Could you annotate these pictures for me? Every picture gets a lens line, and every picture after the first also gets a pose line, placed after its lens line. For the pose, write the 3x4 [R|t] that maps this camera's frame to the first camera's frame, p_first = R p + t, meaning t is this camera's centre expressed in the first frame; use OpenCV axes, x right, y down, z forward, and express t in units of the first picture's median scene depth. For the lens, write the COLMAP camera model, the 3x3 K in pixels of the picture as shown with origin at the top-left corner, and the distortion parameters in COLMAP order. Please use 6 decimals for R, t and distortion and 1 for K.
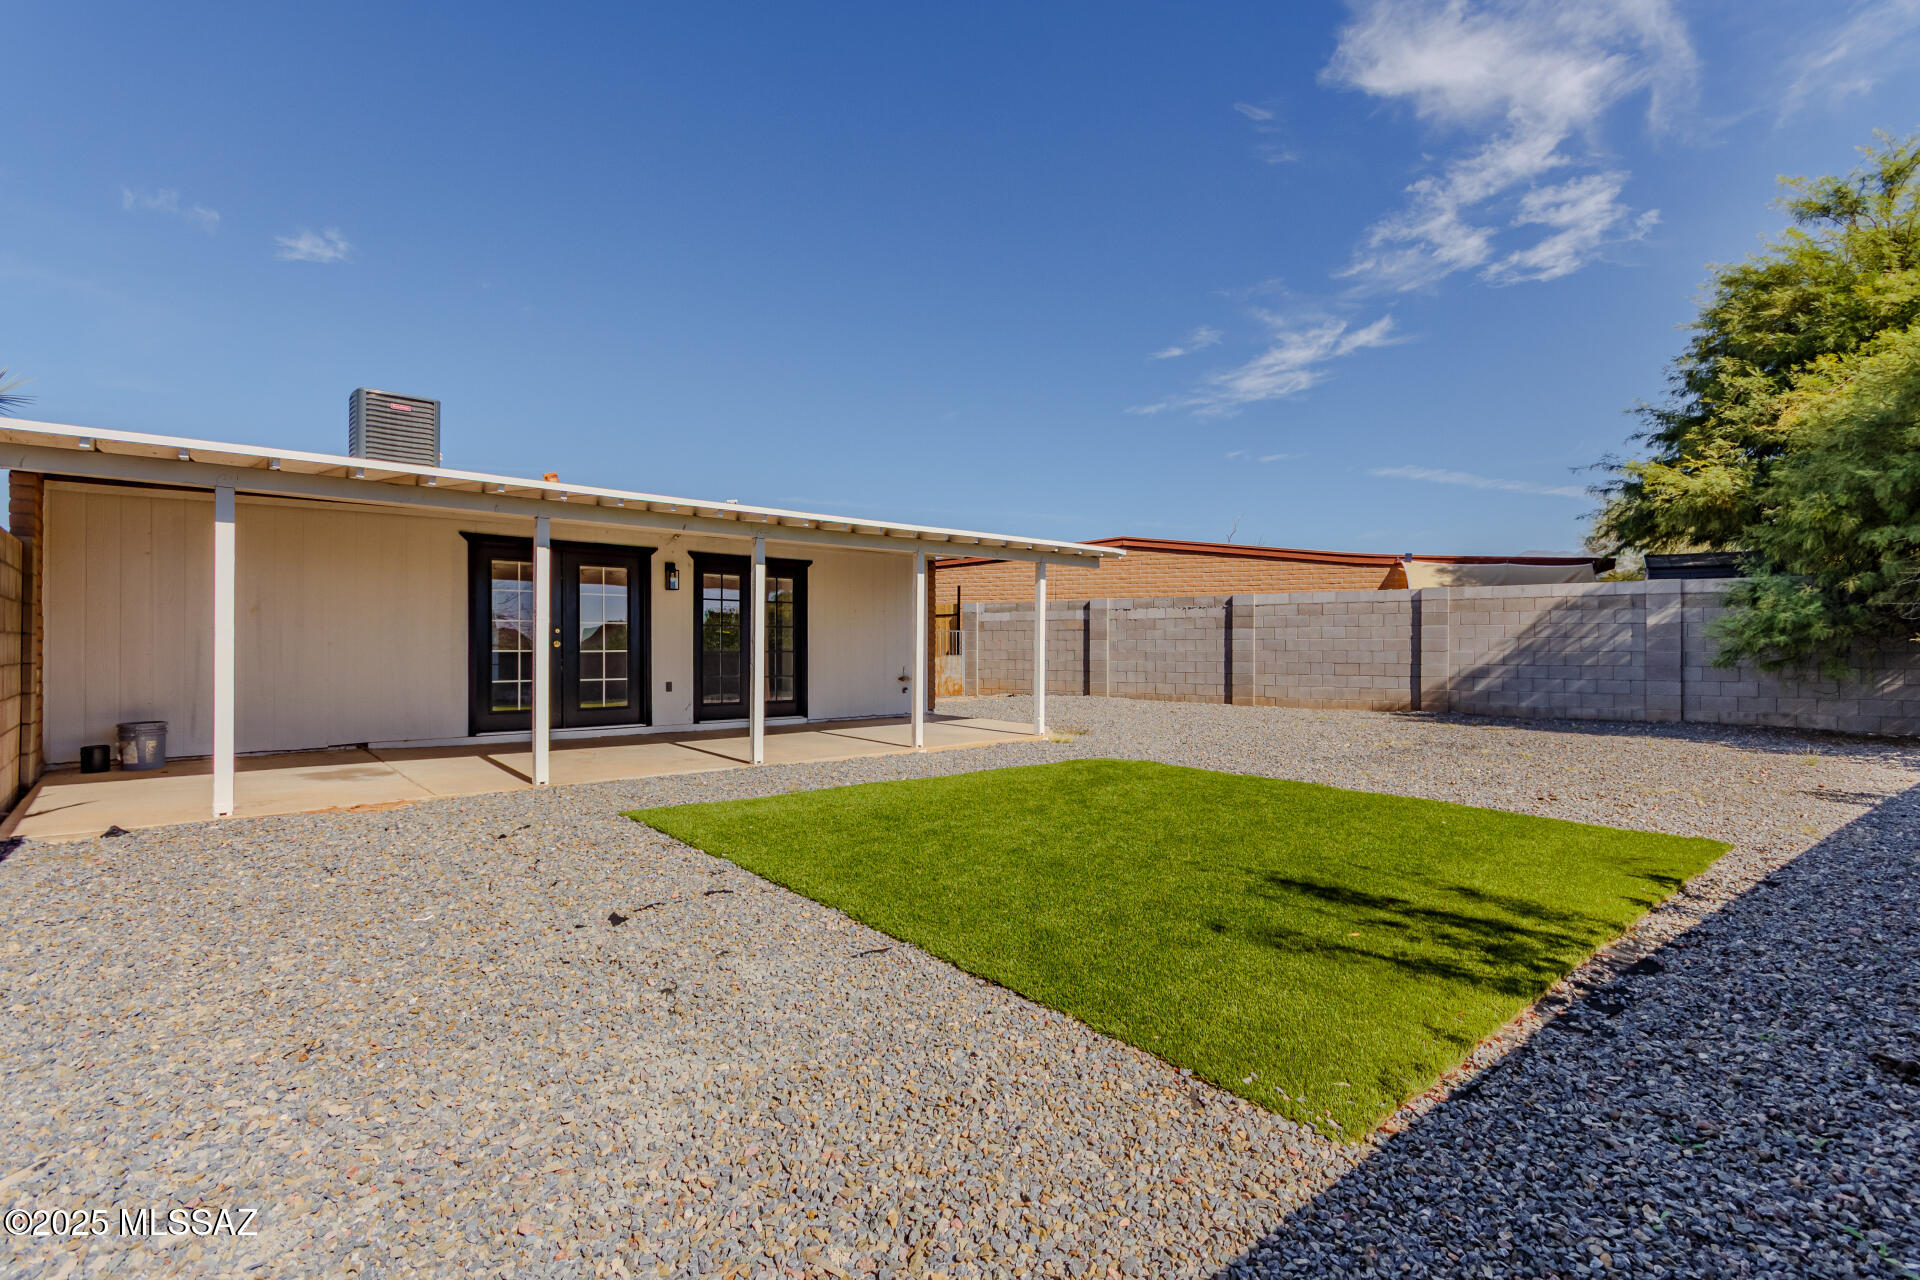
lens RADIAL K [[892.9, 0, 958.5], [0, 892.9, 645.9], [0, 0, 1]] dist [0.002305, 0.000343]
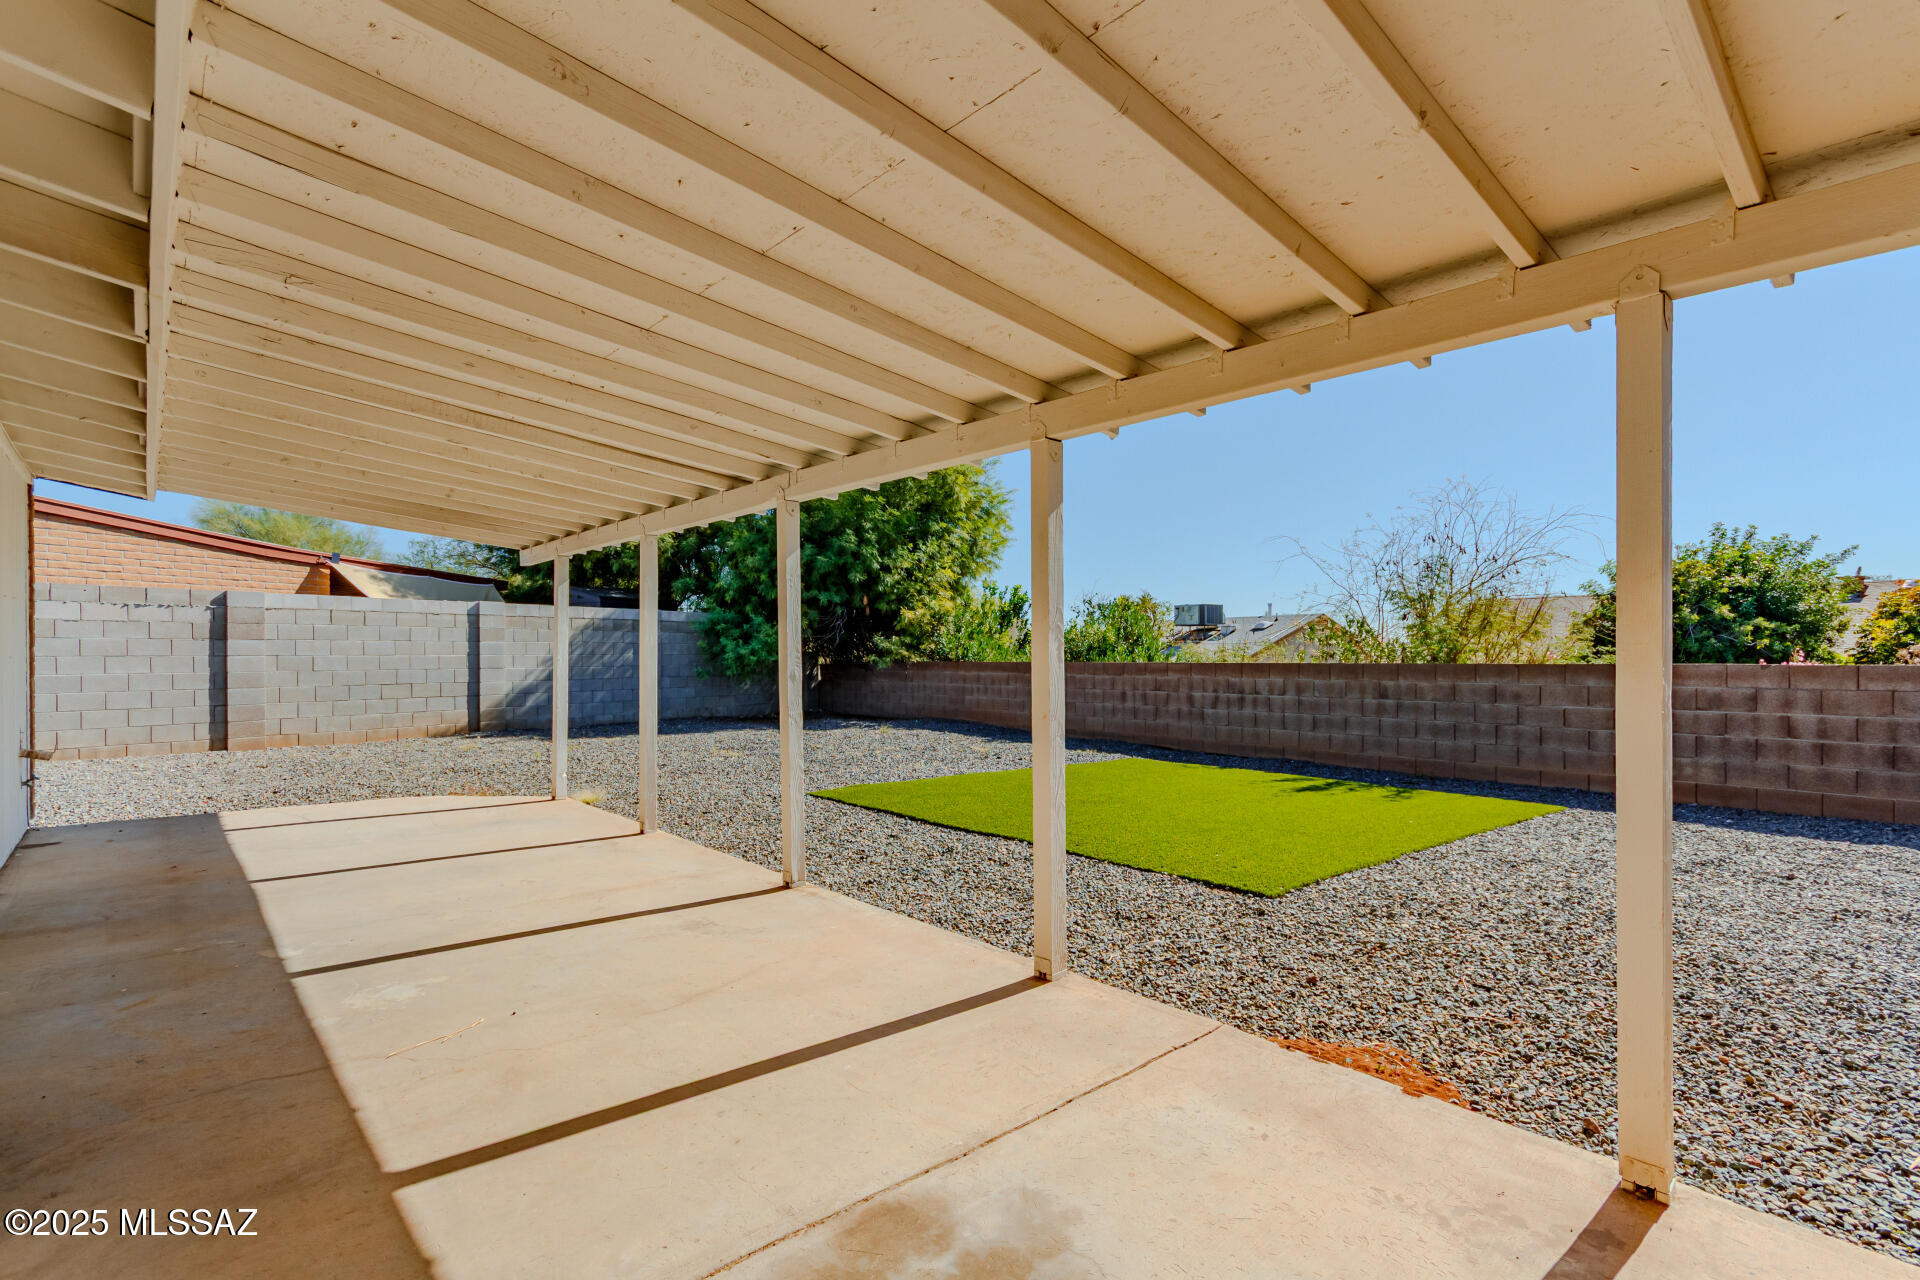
lens RADIAL K [[892.9, 0, 959.5], [0, 892.9, 647.9], [0, 0, 1]] dist [0.002305, 0.000343]
pose [[-0.016815, 0.003337, 0.999853, -0.397818], [-0.004204, 0.999985, -0.003408, -0.013649], [-0.999850, -0.004261, -0.016801, 0.454295]]
